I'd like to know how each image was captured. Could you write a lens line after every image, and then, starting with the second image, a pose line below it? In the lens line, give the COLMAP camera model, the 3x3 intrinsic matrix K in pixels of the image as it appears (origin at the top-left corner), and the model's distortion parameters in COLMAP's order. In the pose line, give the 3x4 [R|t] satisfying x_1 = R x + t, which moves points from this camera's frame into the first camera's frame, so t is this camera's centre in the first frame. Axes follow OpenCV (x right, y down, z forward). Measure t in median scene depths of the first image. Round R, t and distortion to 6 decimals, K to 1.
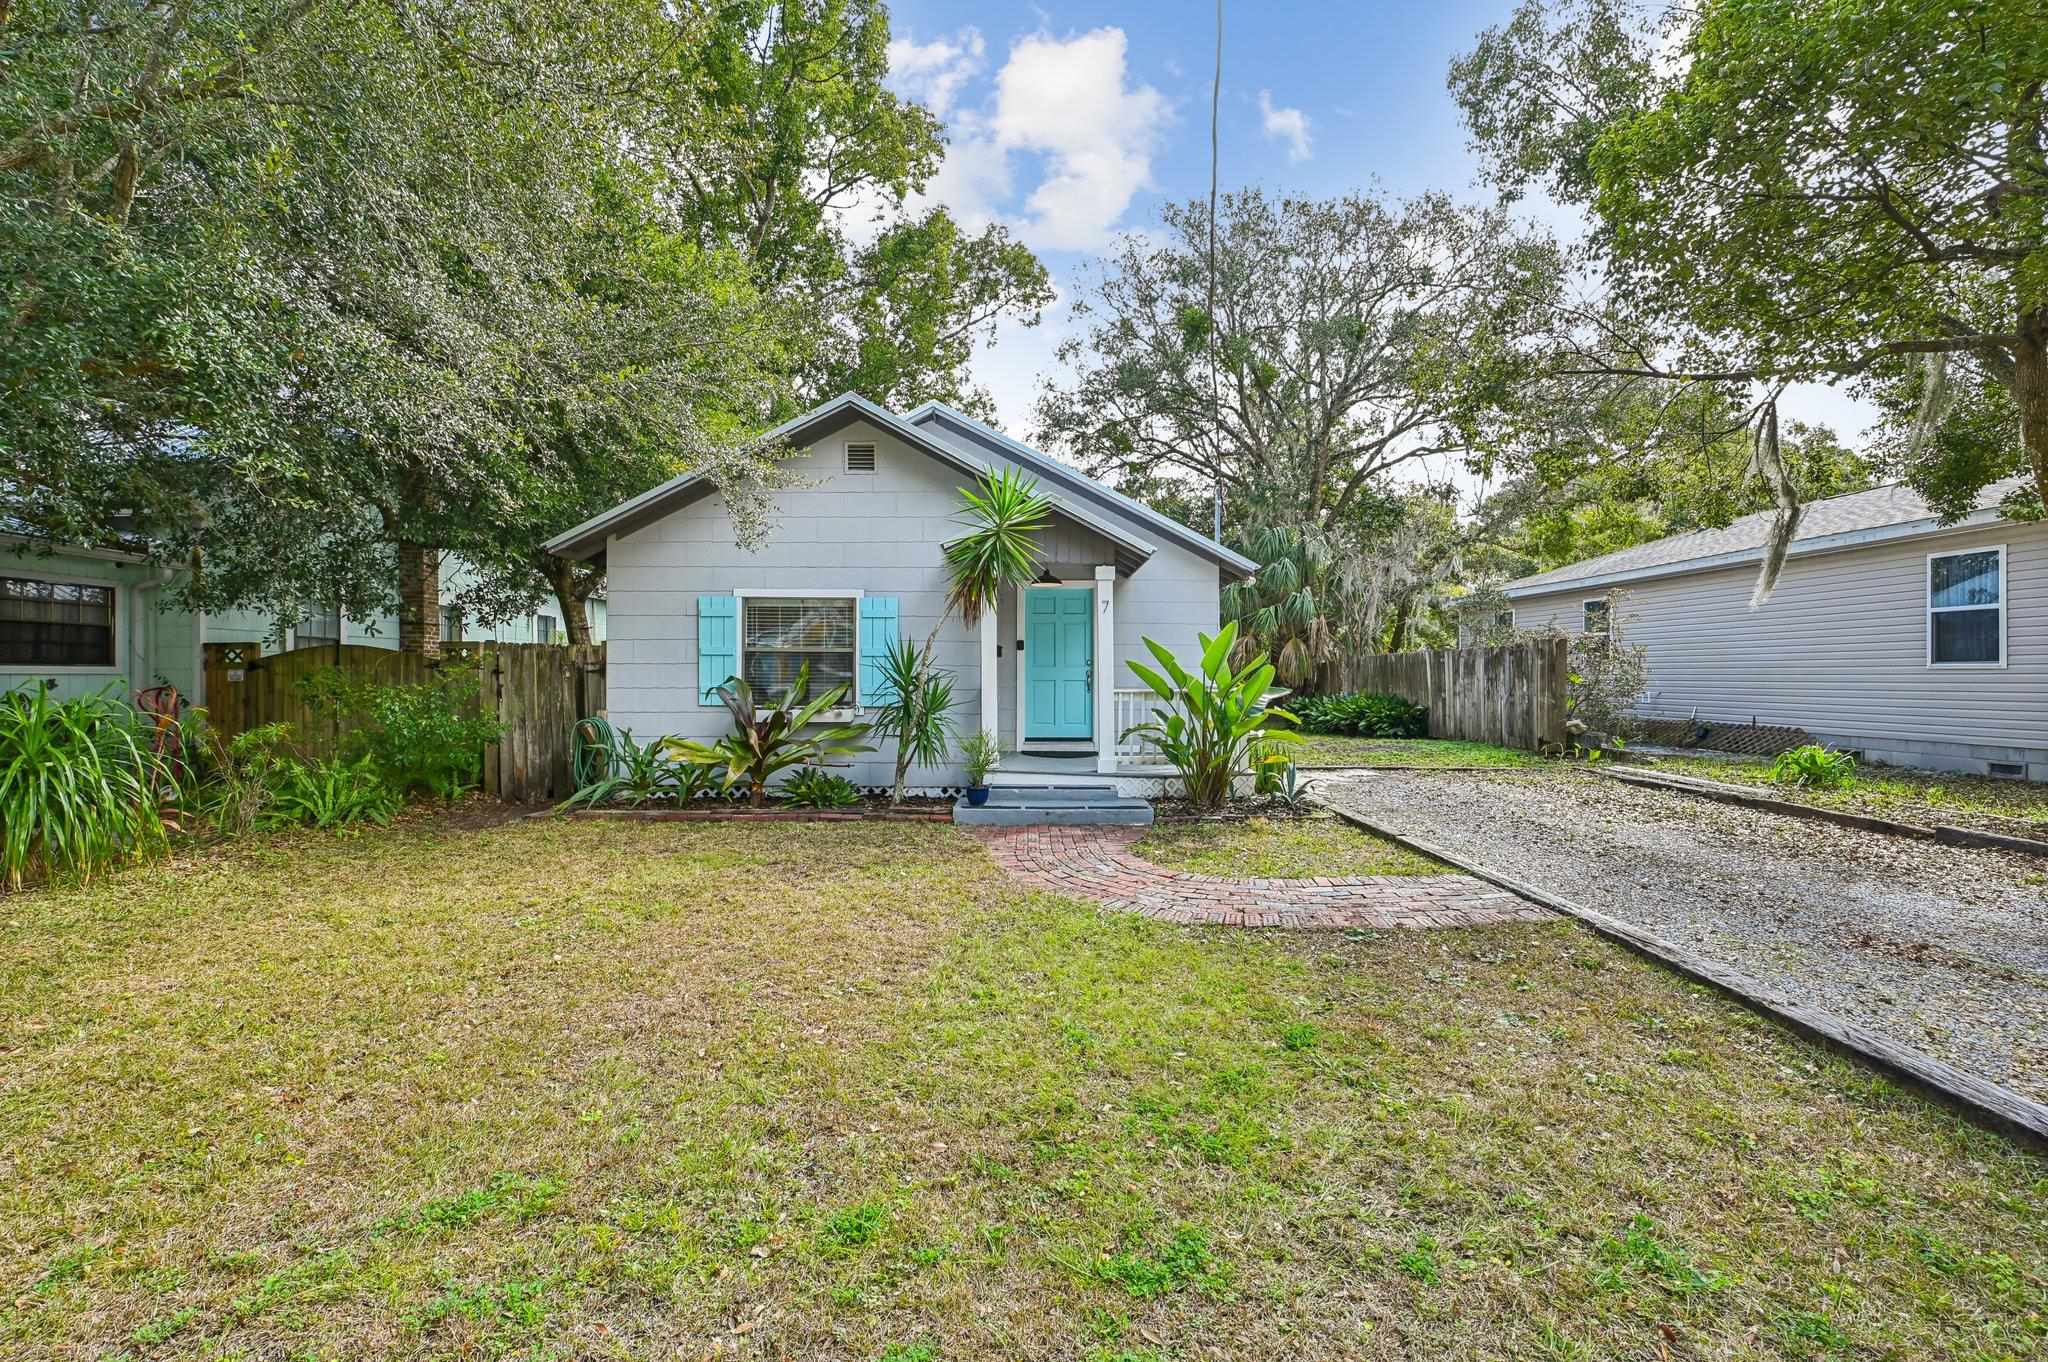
lens RADIAL K [[865.8, 0, 1030.5], [0, 865.8, 687.1], [0, 0, 1]] dist [-0.003247, 0.000164]
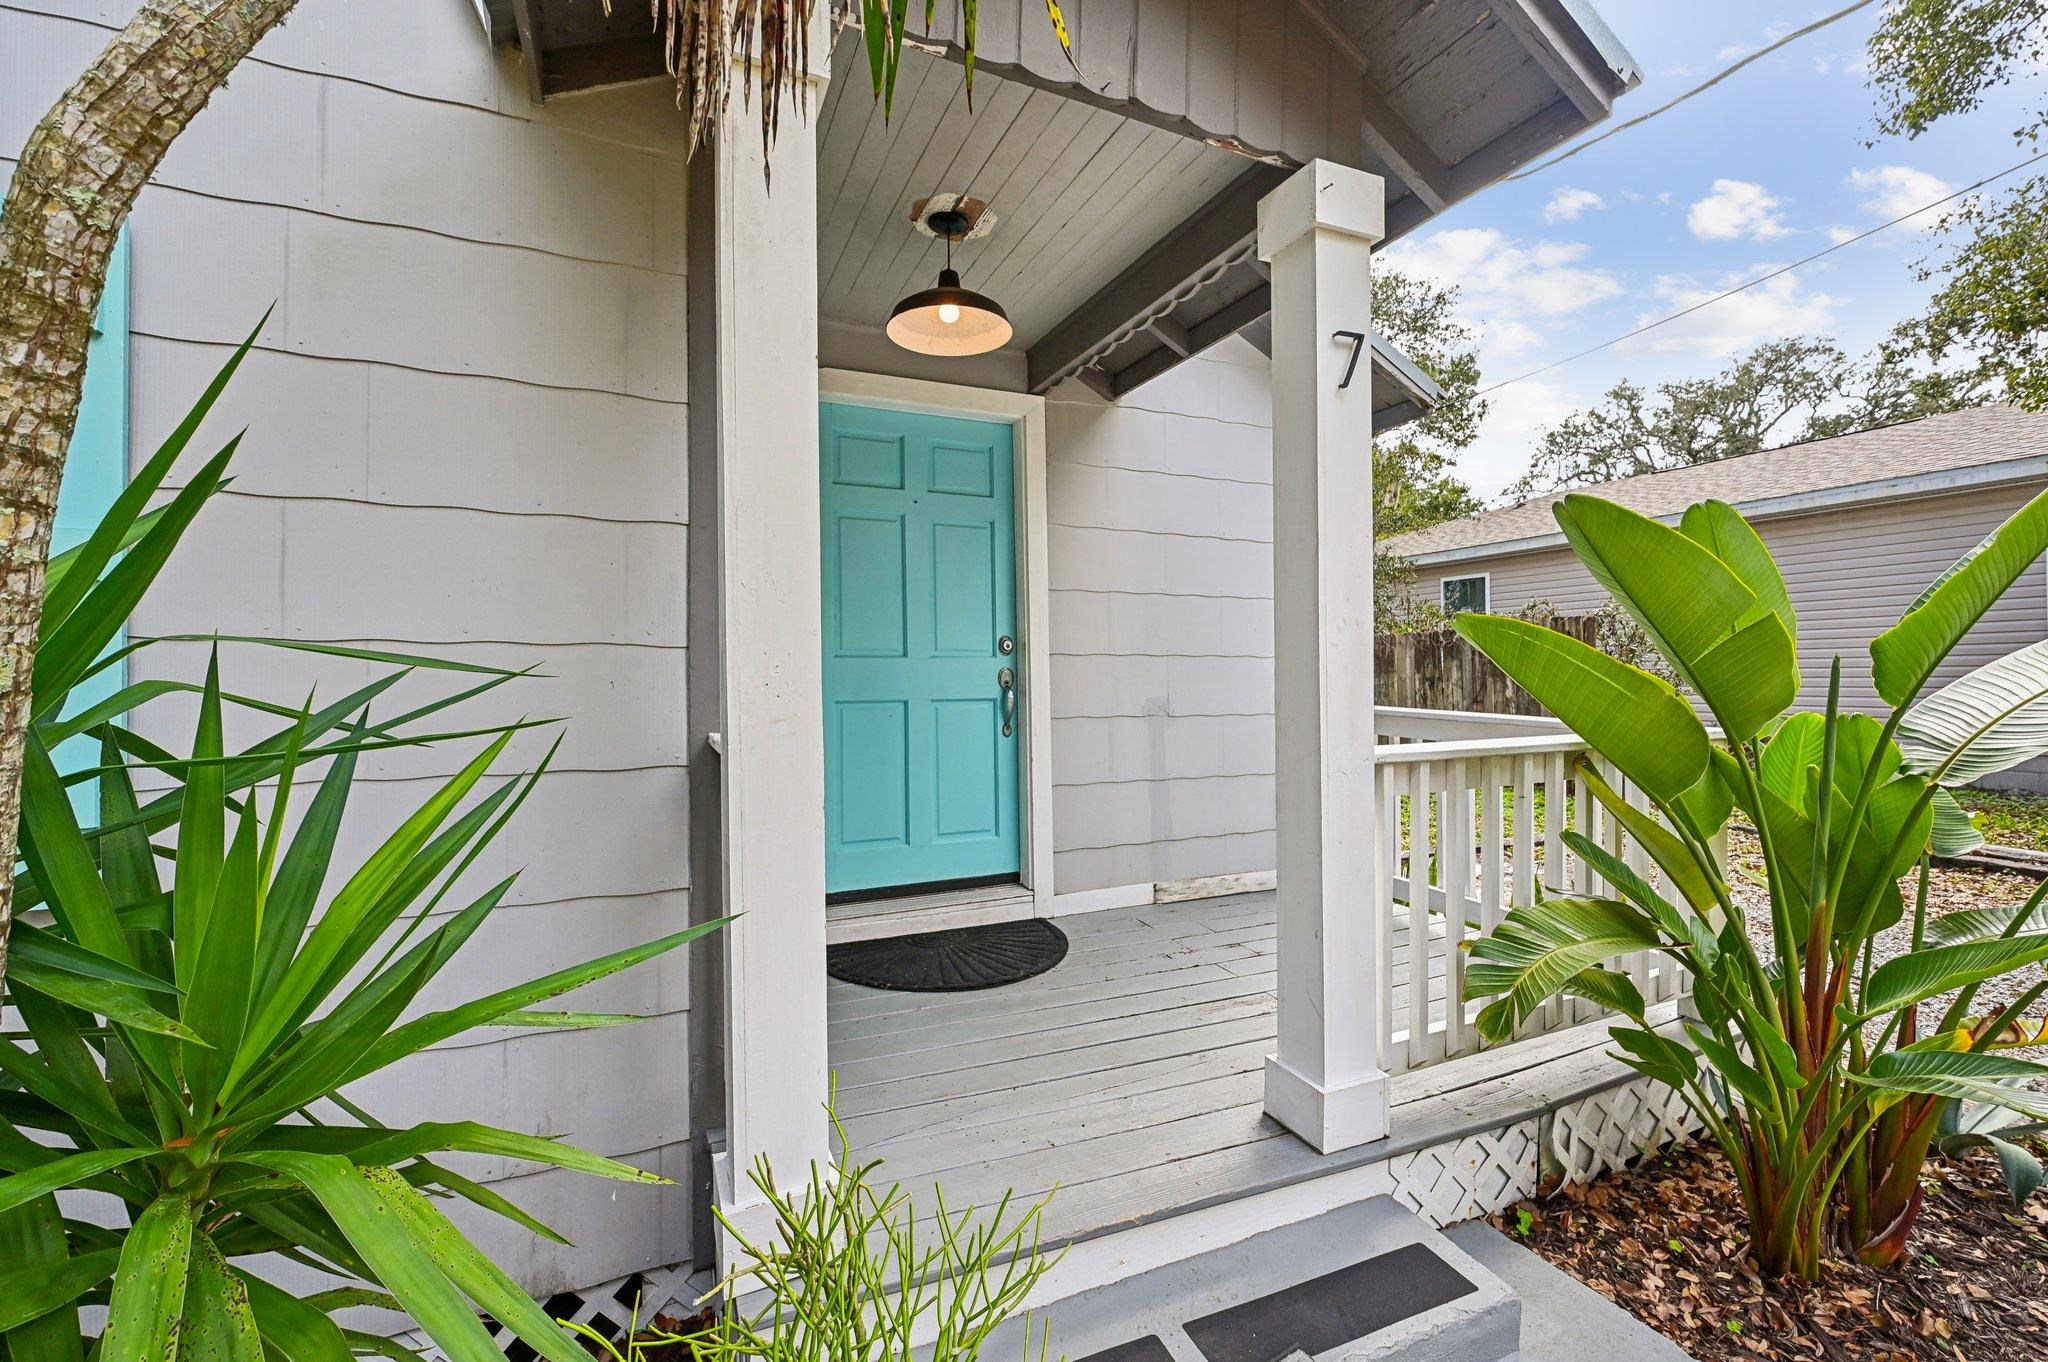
lens RADIAL K [[865.8, 0, 1038.3], [0, 865.8, 677.7], [0, 0, 1]] dist [-0.003247, 0.000164]
pose [[0.909968, -0.011725, 0.414512, -0.067761], [0.016556, 0.999830, -0.008063, -0.015312], [-0.414347, 0.014200, 0.910008, 0.812851]]
